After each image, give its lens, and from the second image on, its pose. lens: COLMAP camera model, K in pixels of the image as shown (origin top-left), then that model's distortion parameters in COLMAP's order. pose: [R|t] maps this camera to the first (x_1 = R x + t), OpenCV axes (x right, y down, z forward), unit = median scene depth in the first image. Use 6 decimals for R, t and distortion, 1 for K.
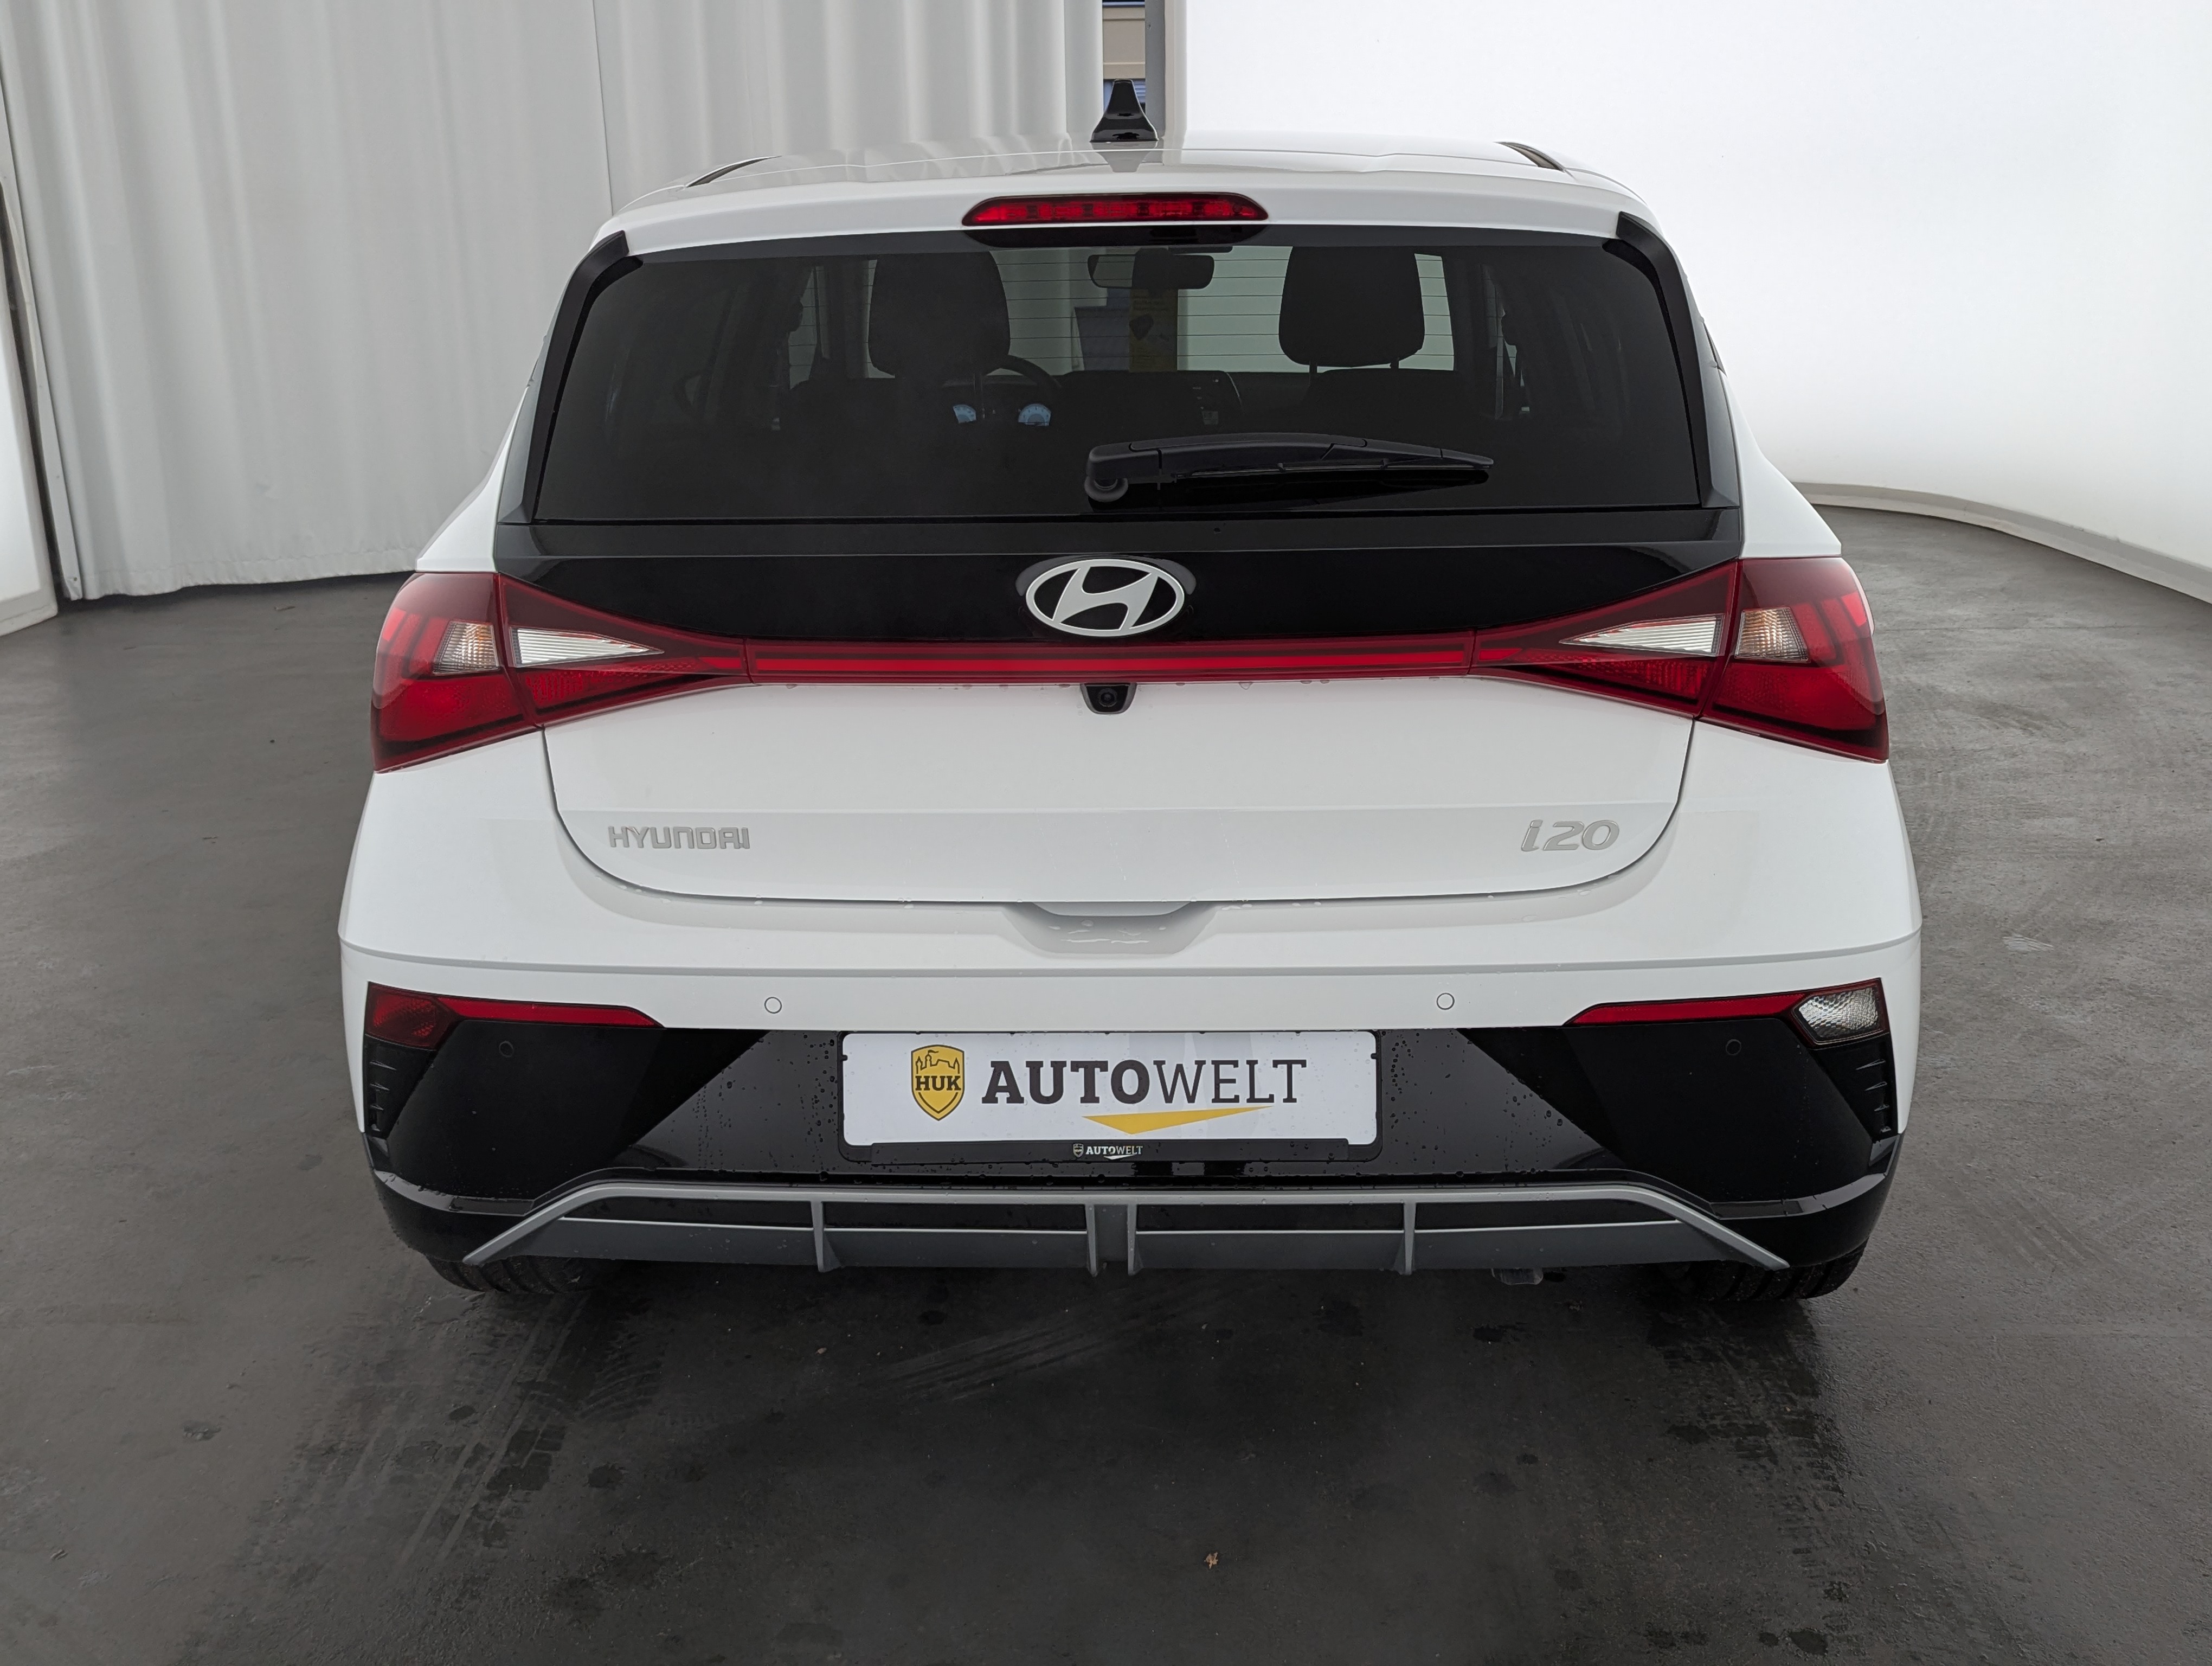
lens RADIAL K [[2021.9, 0, 1106.0], [0, 2021.9, 833.0], [0, 0, 1]] dist [0.083711, -0.107920]
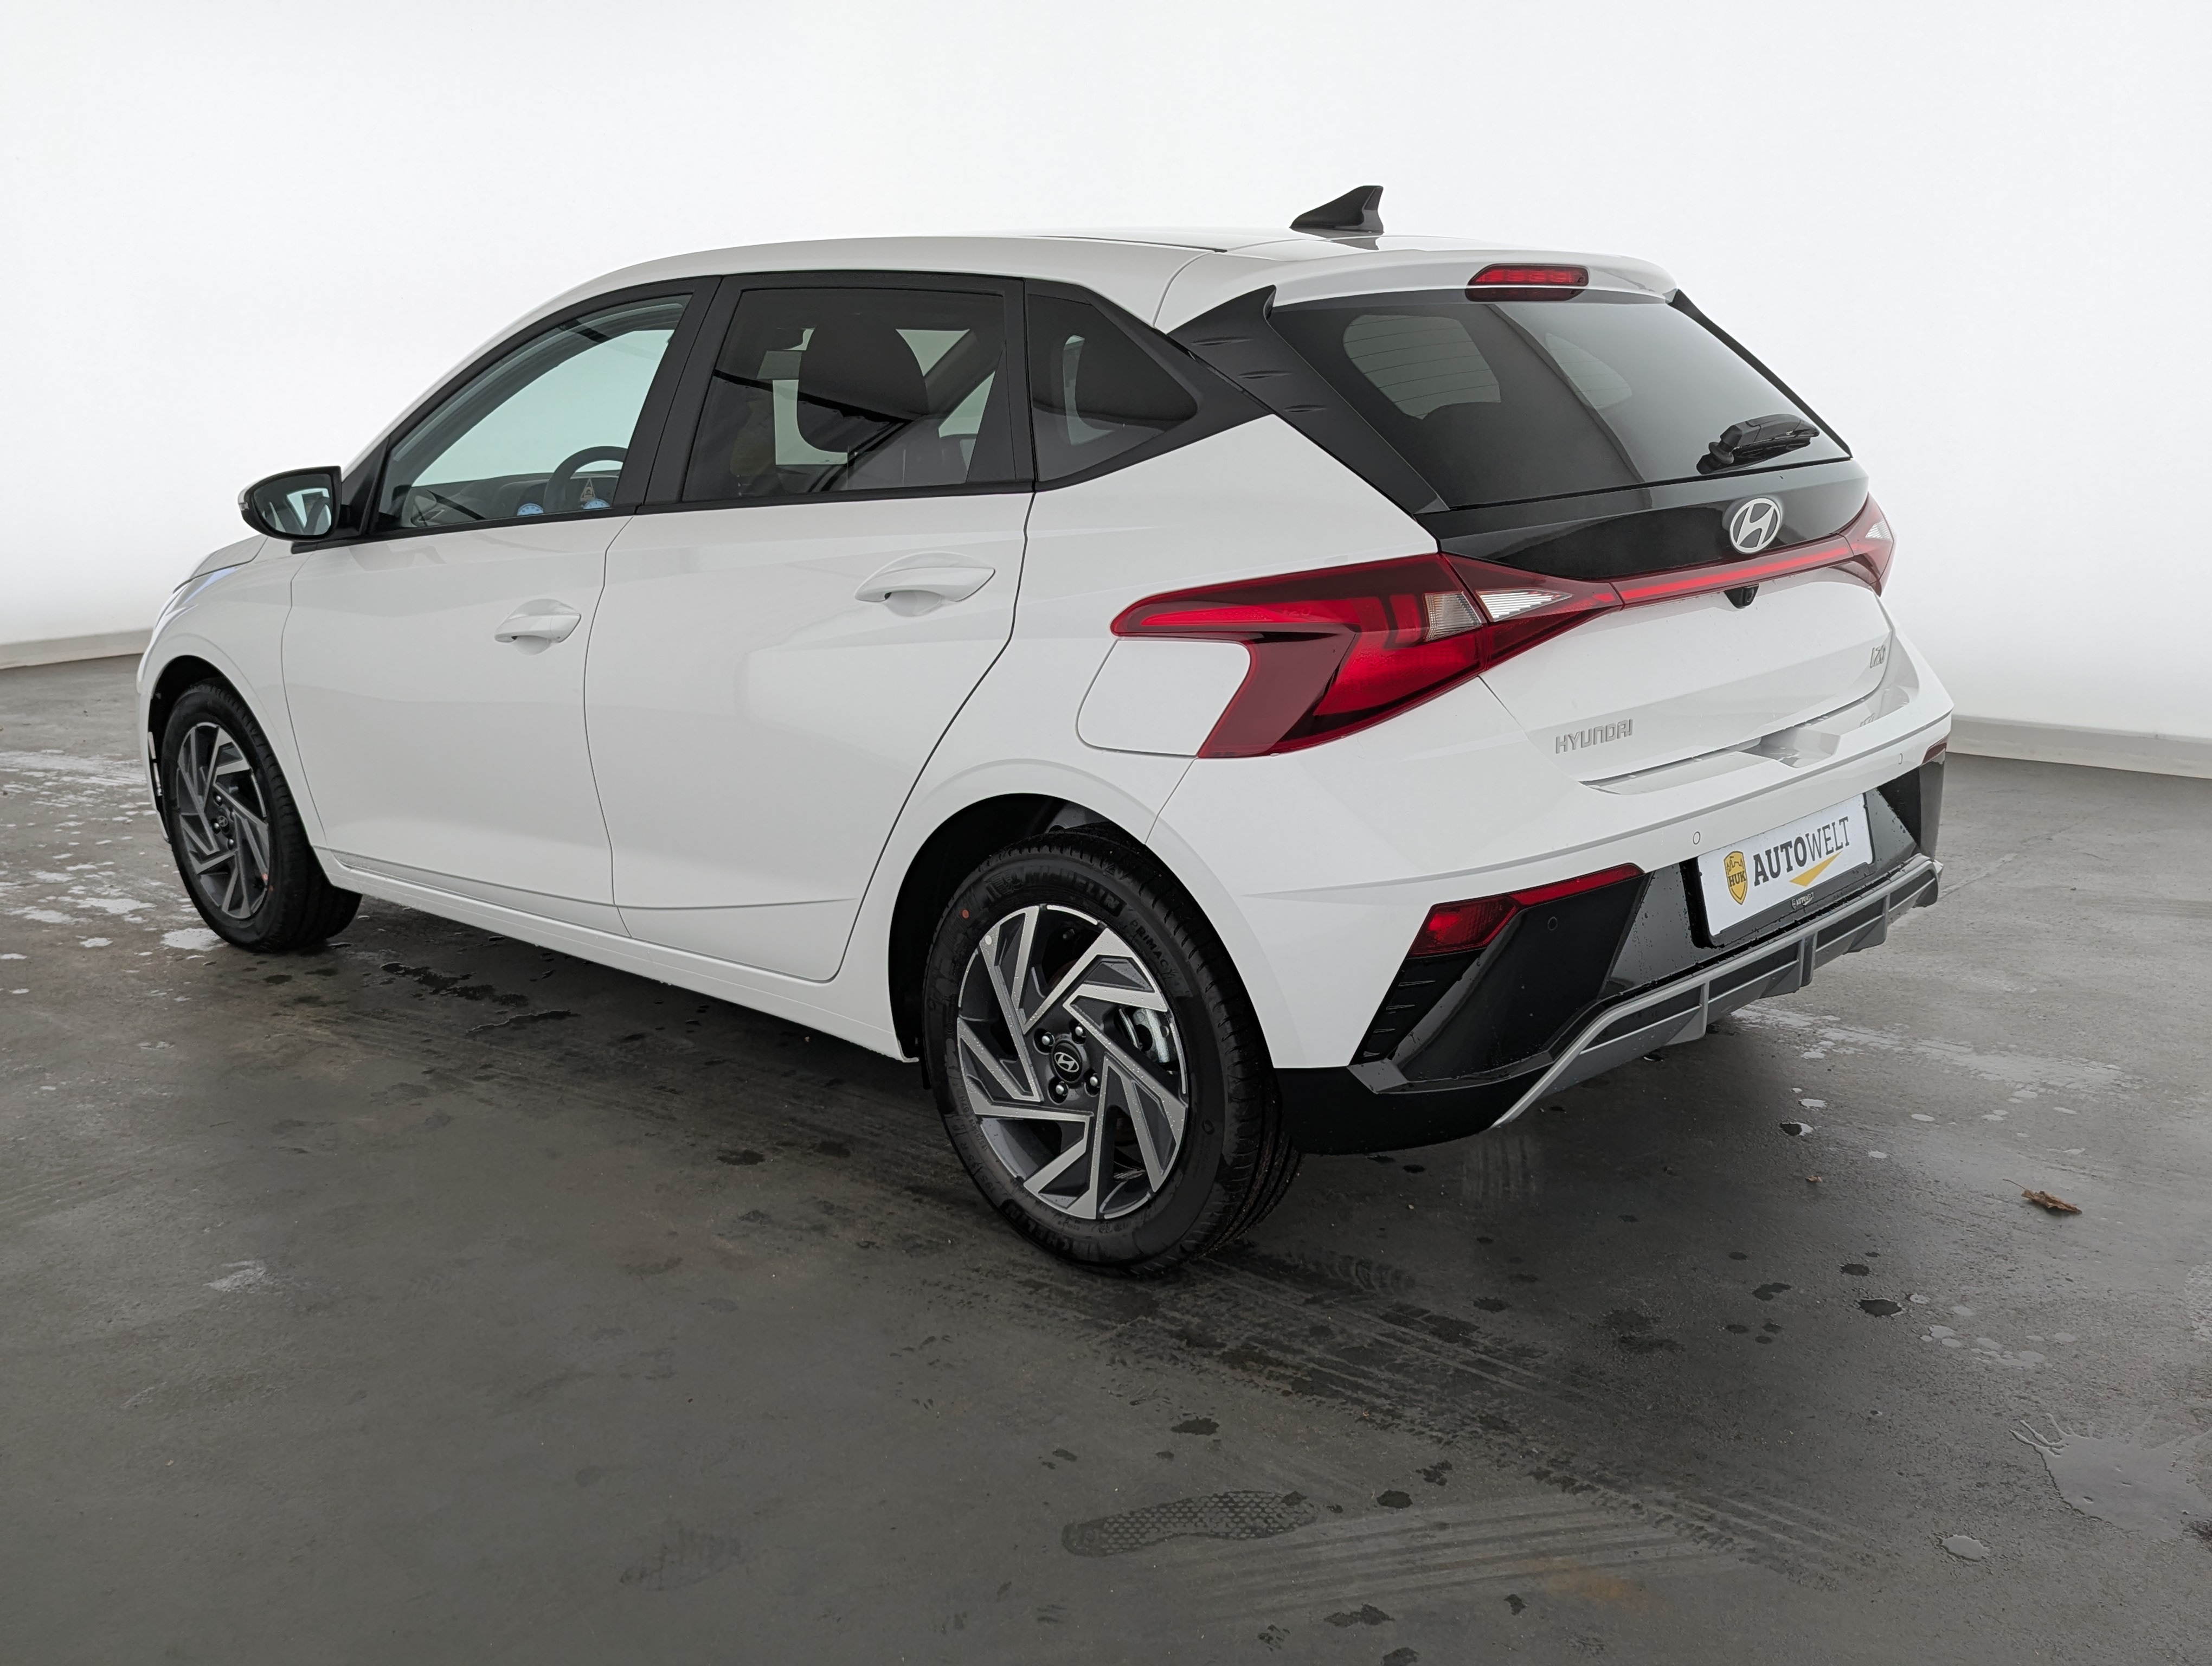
lens RADIAL K [[2021.9, 0, 1106.0], [0, 2021.9, 833.0], [0, 0, 1]] dist [0.083711, -0.107920]
pose [[0.650687, -0.169199, 0.740256, -1.405328], [0.223497, 0.974351, 0.026252, -0.041894], [-0.725711, 0.148363, 0.671813, 0.366712]]
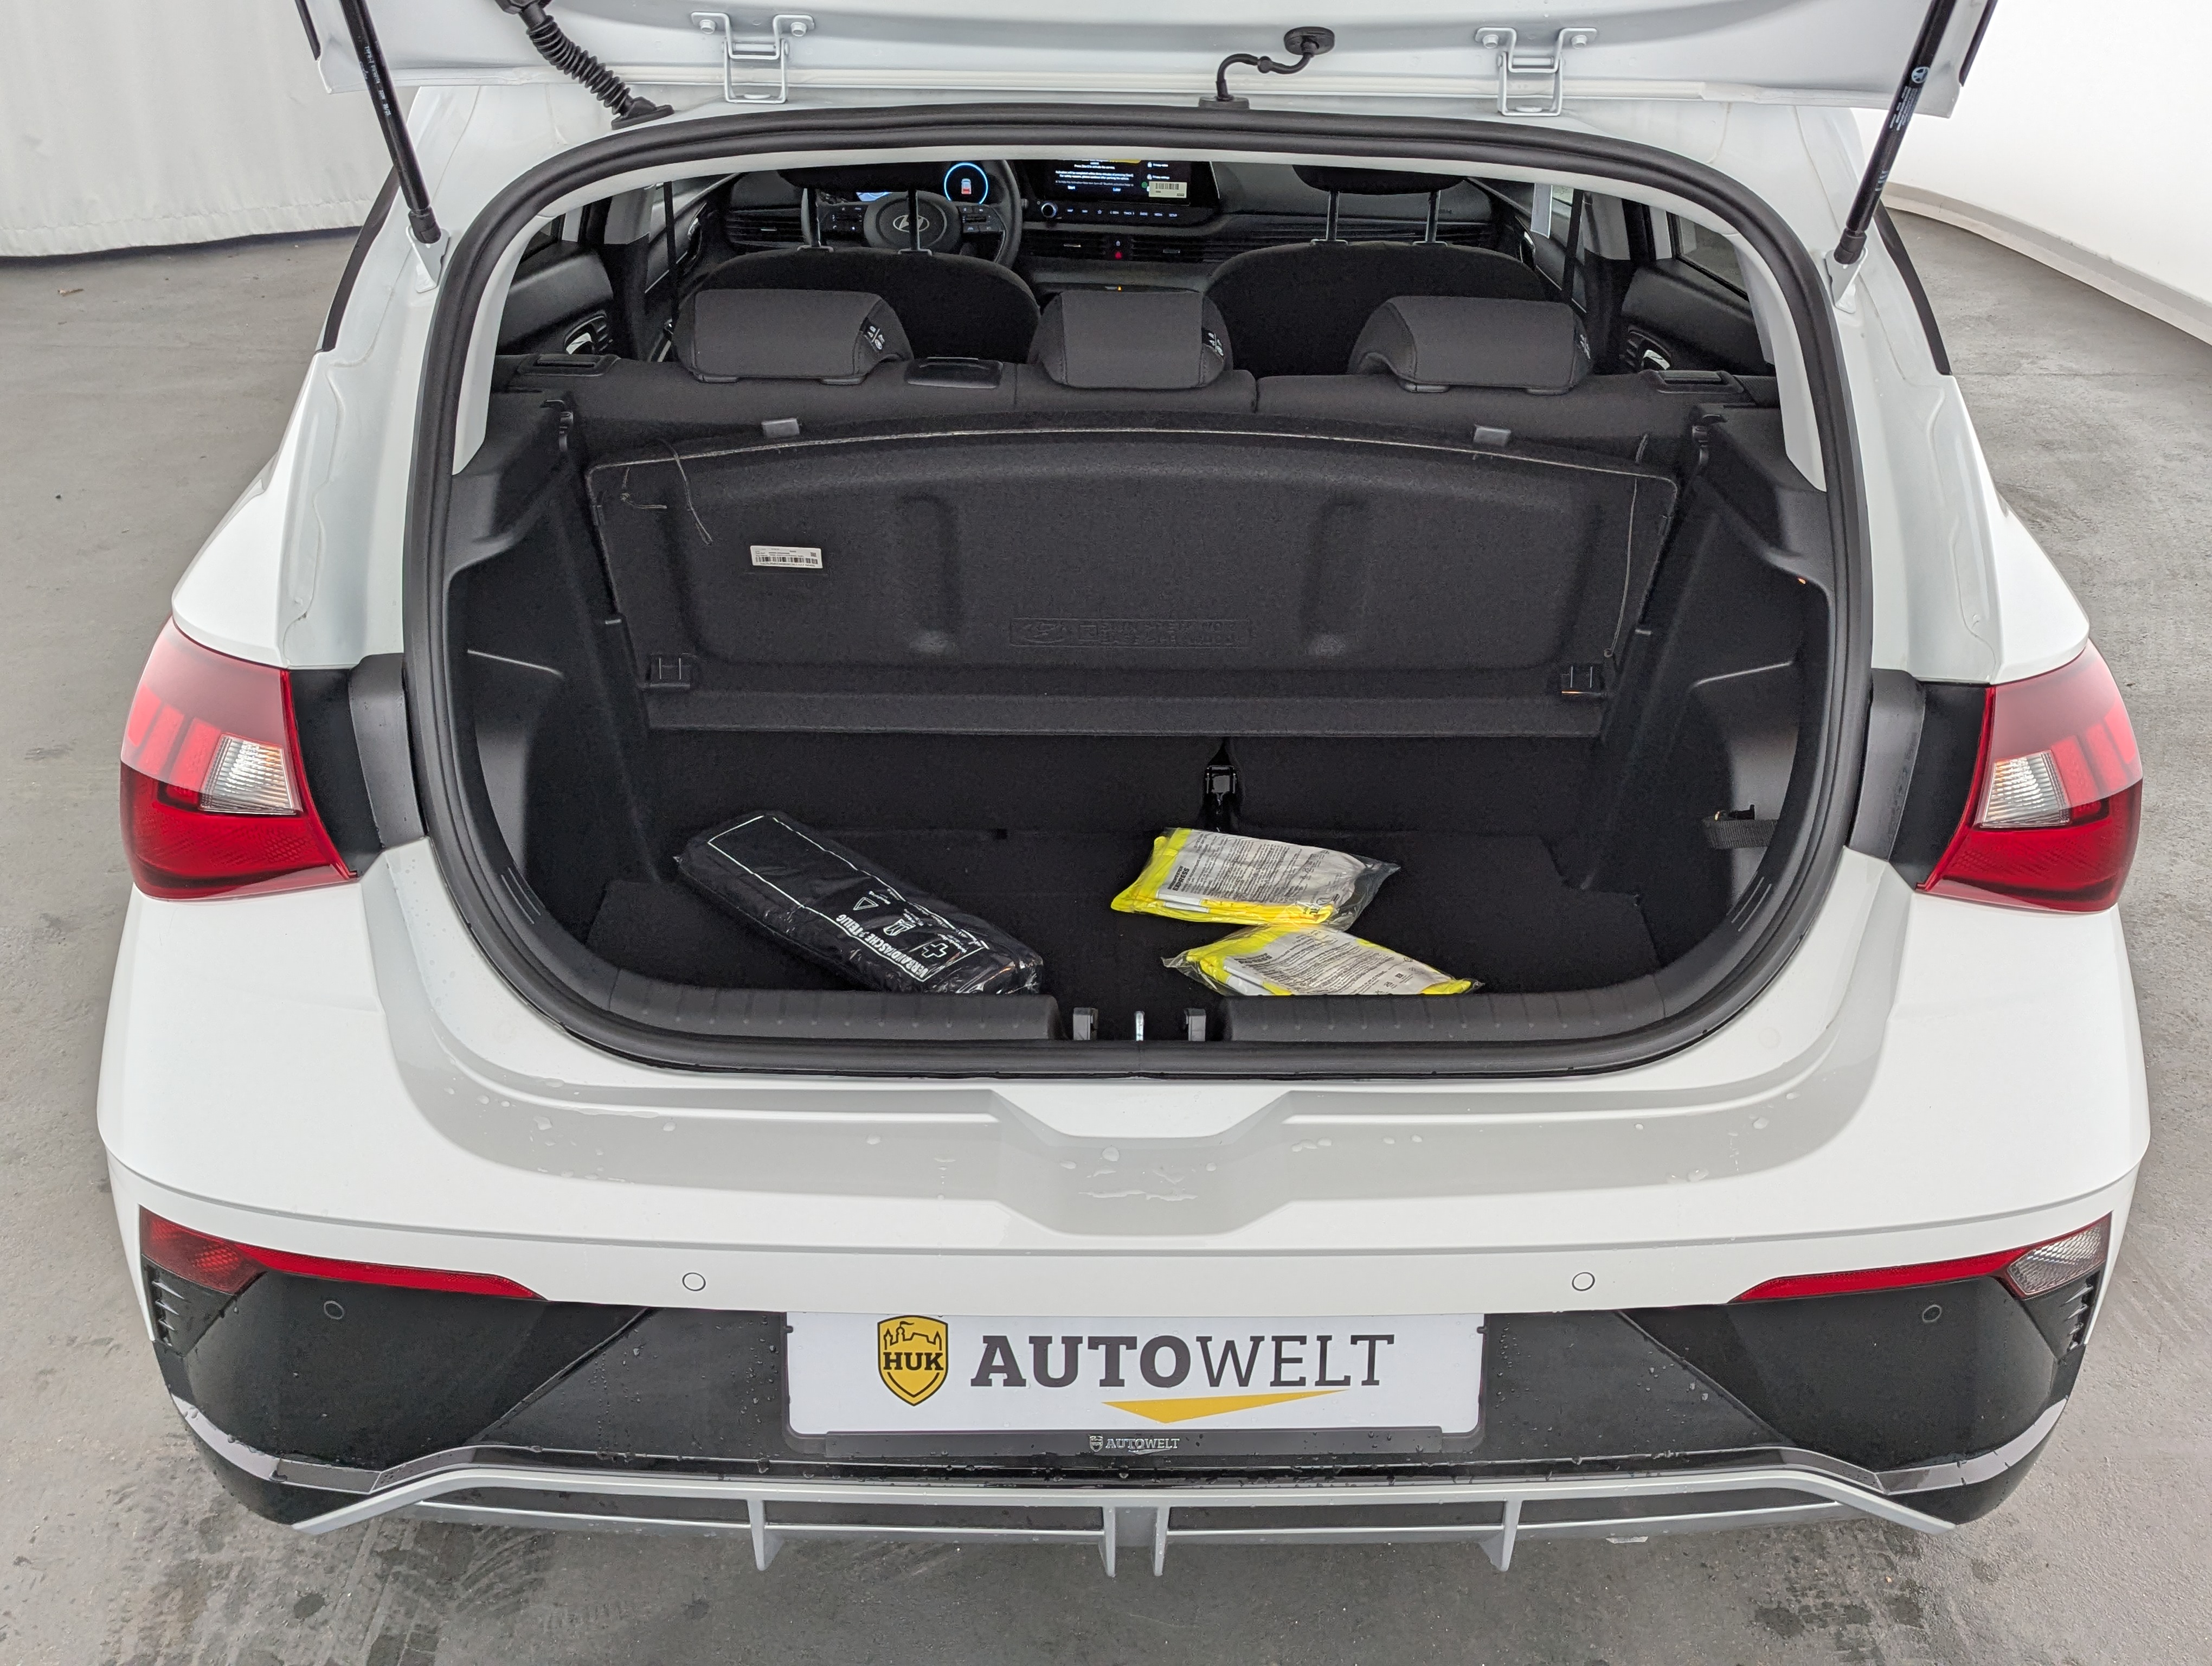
lens RADIAL K [[2028.6, 0, 1119.4], [0, 2028.6, 828.0], [0, 0, 1]] dist [0.037184, -0.007263]
pose [[0.997667, 0.004745, 0.068098, -0.058638], [-0.017490, 0.982051, 0.187802, -0.219431], [-0.065985, -0.188555, 0.979843, 0.282130]]
